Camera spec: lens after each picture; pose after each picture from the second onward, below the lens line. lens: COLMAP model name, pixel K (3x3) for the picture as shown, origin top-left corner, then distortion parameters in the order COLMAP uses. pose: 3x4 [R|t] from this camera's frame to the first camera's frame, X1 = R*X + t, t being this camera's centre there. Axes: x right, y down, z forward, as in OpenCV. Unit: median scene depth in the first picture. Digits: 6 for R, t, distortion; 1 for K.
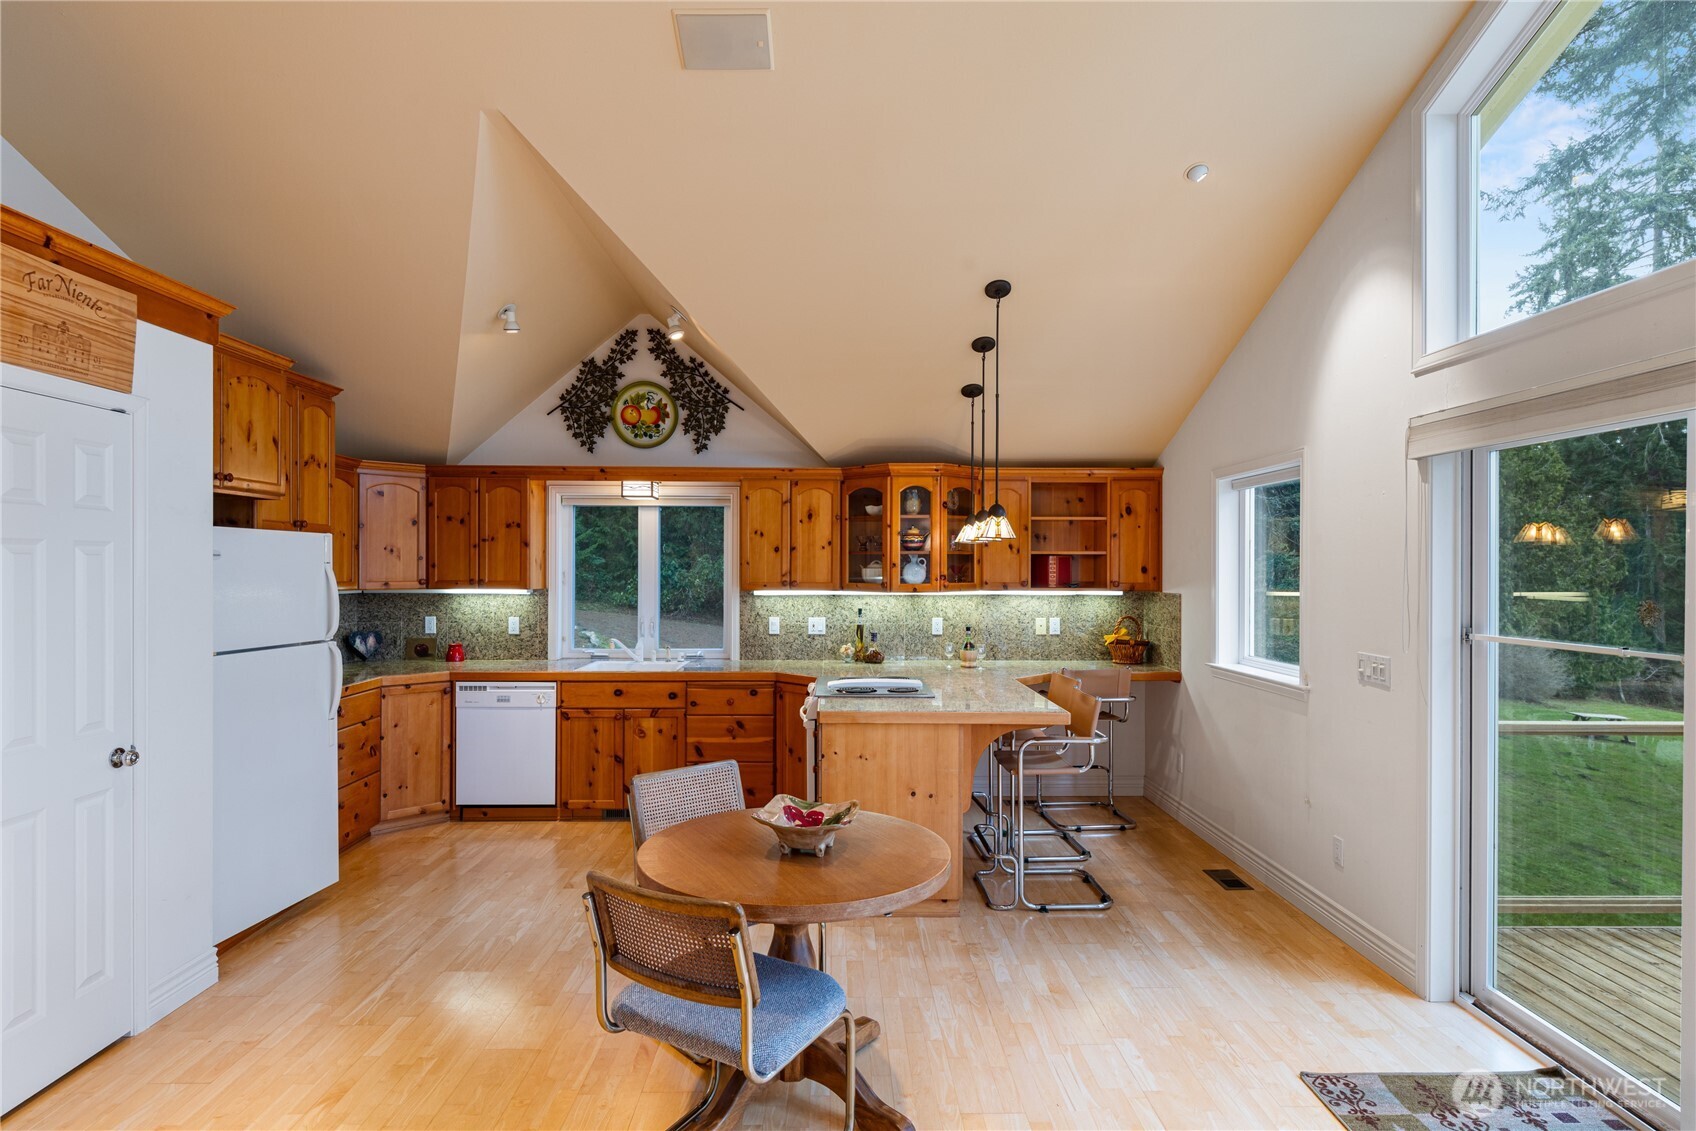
lens RADIAL K [[913.0, 0, 848.0], [0, 913.0, 565.5], [0, 0, 1]] dist [-0.000612, 0.000207]
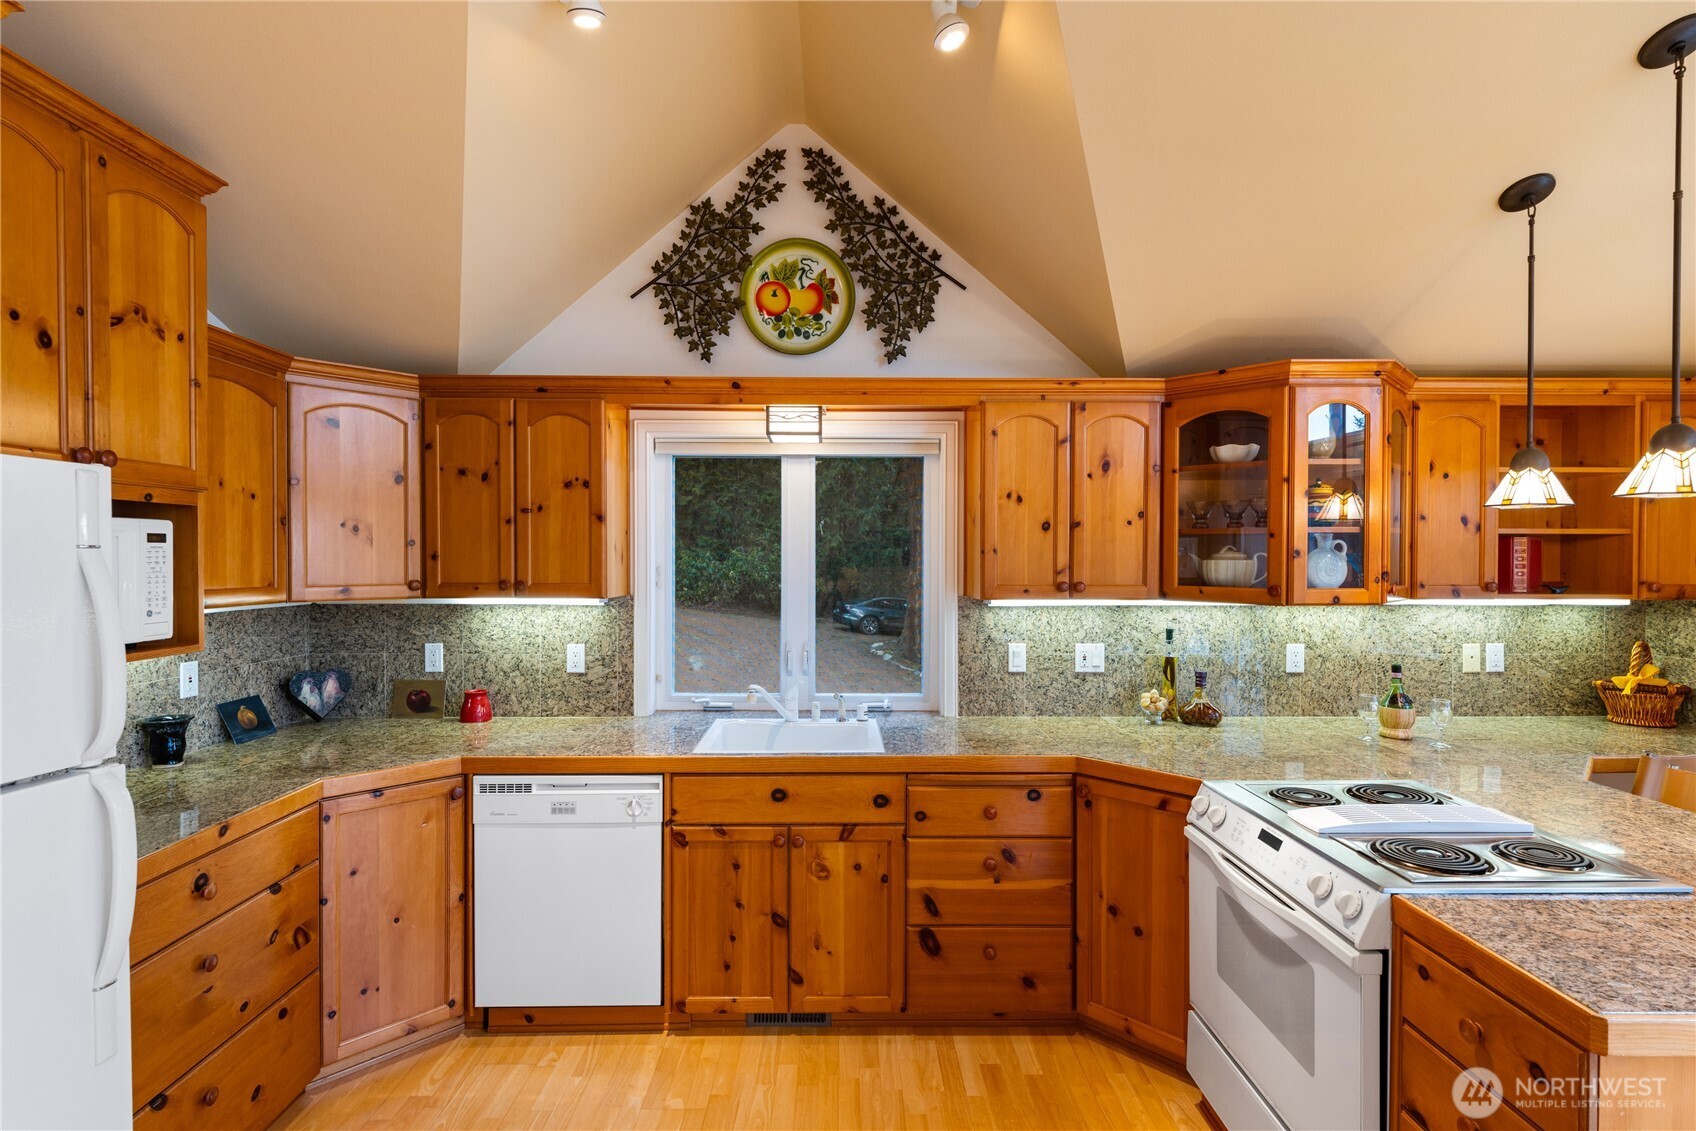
lens RADIAL K [[849.2, 0, 848.0], [0, 849.2, 565.5], [0, 0, 1]] dist [0.002054, -0.000586]
pose [[0.999928, -0.001908, -0.011884, -0.186828], [0.002023, 0.999950, 0.009753, 0.001107], [0.011864, -0.009776, 0.999882, 0.462910]]
